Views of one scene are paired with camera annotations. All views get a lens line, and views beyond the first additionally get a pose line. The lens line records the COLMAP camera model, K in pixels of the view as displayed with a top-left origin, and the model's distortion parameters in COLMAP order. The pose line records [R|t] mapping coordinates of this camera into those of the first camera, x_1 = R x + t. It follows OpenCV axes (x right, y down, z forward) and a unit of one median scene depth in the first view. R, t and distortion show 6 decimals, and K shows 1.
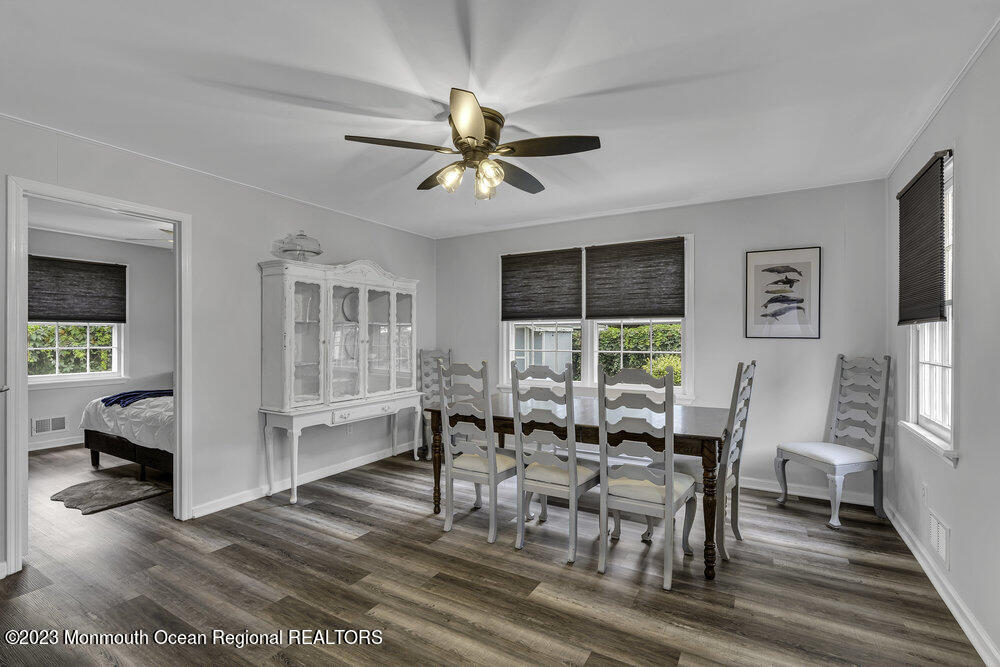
lens RADIAL K [[458.8, 0, 502.7], [0, 458.8, 335.0], [0, 0, 1]] dist [-0.004867, 0.001543]
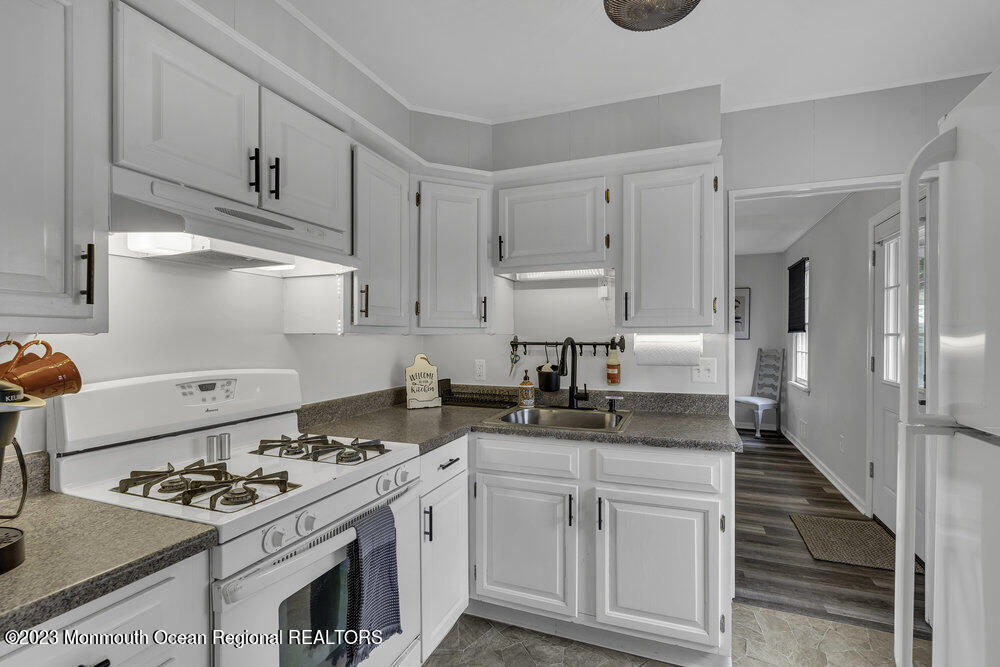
lens RADIAL K [[458.8, 0, 502.4], [0, 458.8, 333.9], [0, 0, 1]] dist [-0.004867, 0.001543]
pose [[0.989936, -0.001952, 0.141503, -0.595105], [0.001544, 0.999994, 0.002992, -0.023425], [-0.141508, -0.002744, 0.989933, -0.734100]]
